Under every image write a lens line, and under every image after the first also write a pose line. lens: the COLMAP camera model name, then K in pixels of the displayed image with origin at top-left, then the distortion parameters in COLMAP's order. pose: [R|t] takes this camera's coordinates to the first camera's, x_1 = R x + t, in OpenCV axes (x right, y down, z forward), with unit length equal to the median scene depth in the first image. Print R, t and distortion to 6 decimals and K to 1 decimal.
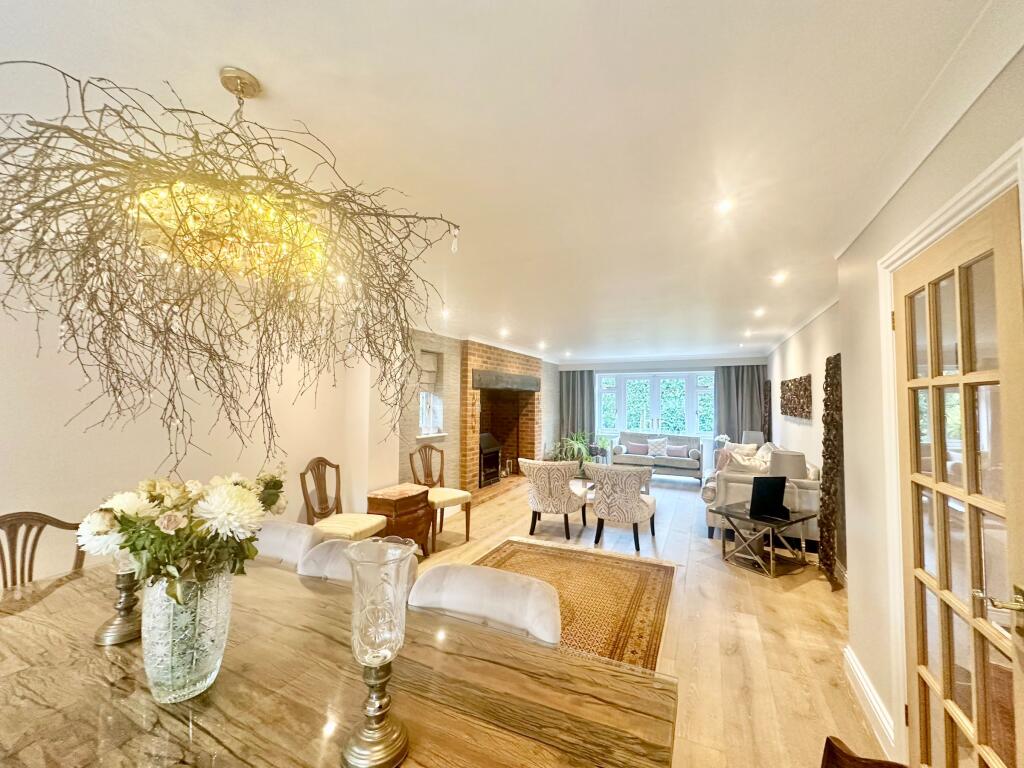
lens RADIAL K [[409.8, 0, 512.4], [0, 409.8, 382.2], [0, 0, 1]] dist [-0.002159, 0.000209]
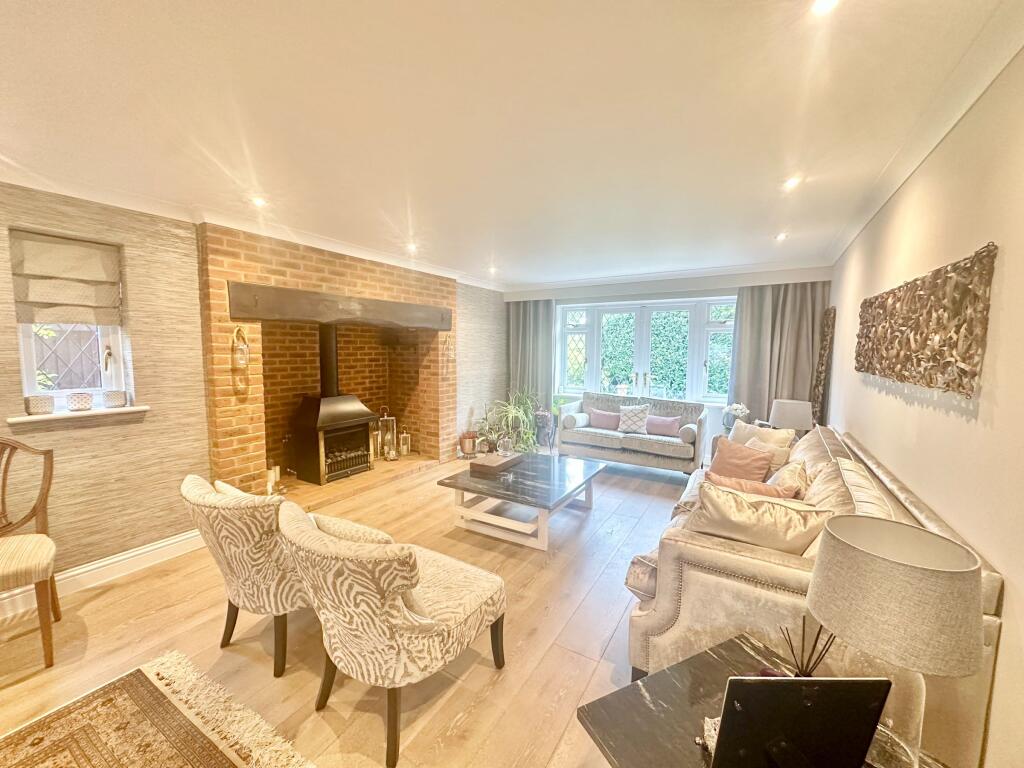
lens RADIAL K [[409.8, 0, 509.9], [0, 409.8, 383.5], [0, 0, 1]] dist [-0.002159, 0.000209]
pose [[0.995173, 0.008645, -0.097759, 0.242331], [0.004302, 0.991312, 0.131459, 0.022551], [0.098046, -0.131245, 0.986490, 0.390181]]
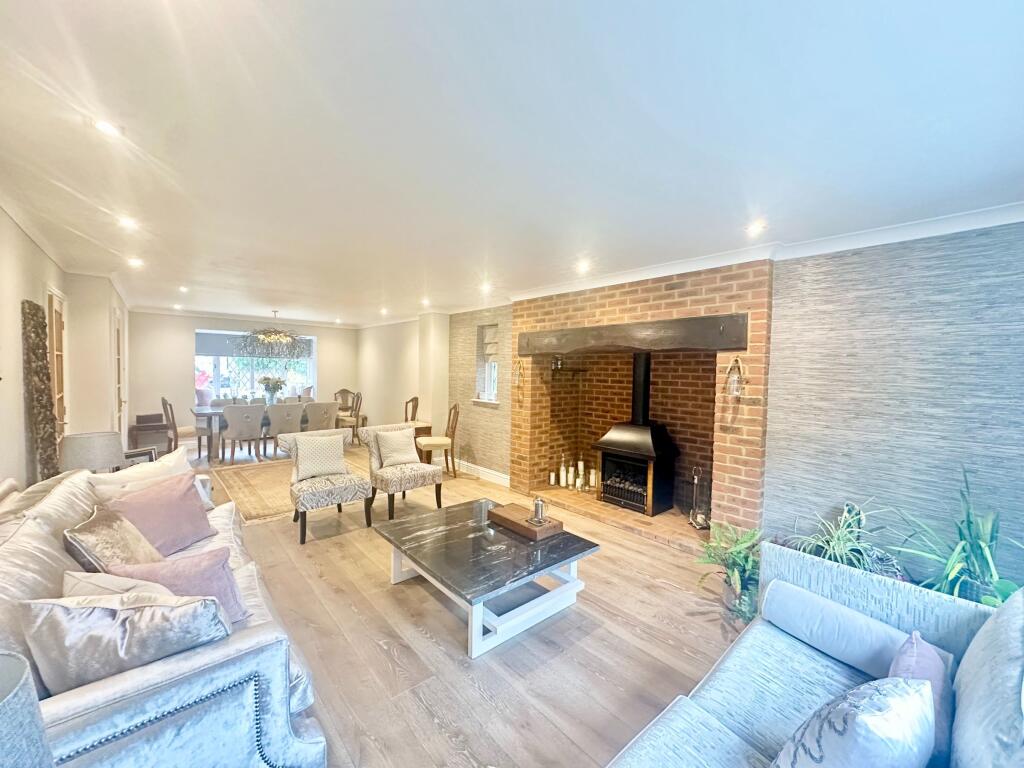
lens RADIAL K [[409.8, 0, 510.1], [0, 409.8, 384.8], [0, 0, 1]] dist [-0.002159, 0.000209]
pose [[-0.392846, 0.023103, -0.919314, 0.545722], [0.022332, 0.999629, 0.015578, 0.047874], [0.919333, -0.014410, -0.393216, 1.024013]]
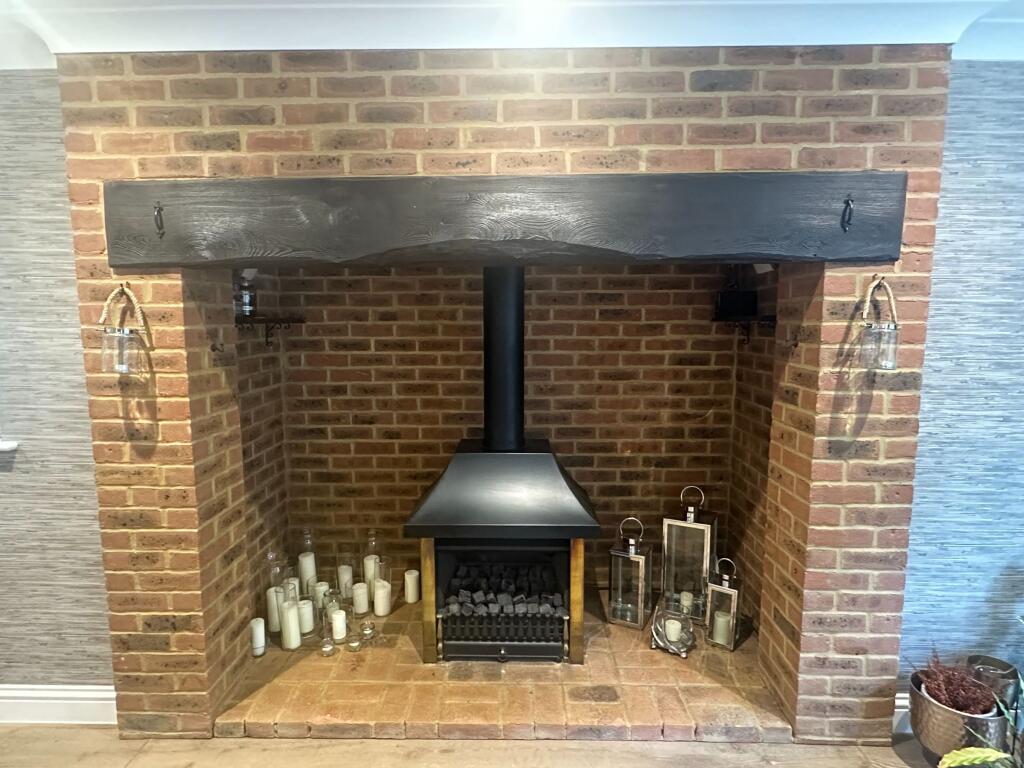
lens RADIAL K [[572.4, 0, 510.1], [0, 572.4, 389.7], [0, 0, 1]] dist [-0.004712, -0.001330]
pose [[0.420135, 0.102504, -0.901654, 0.230183], [0.046544, 0.989858, 0.134219, 0.038259], [0.906267, -0.098357, 0.411103, 0.824384]]
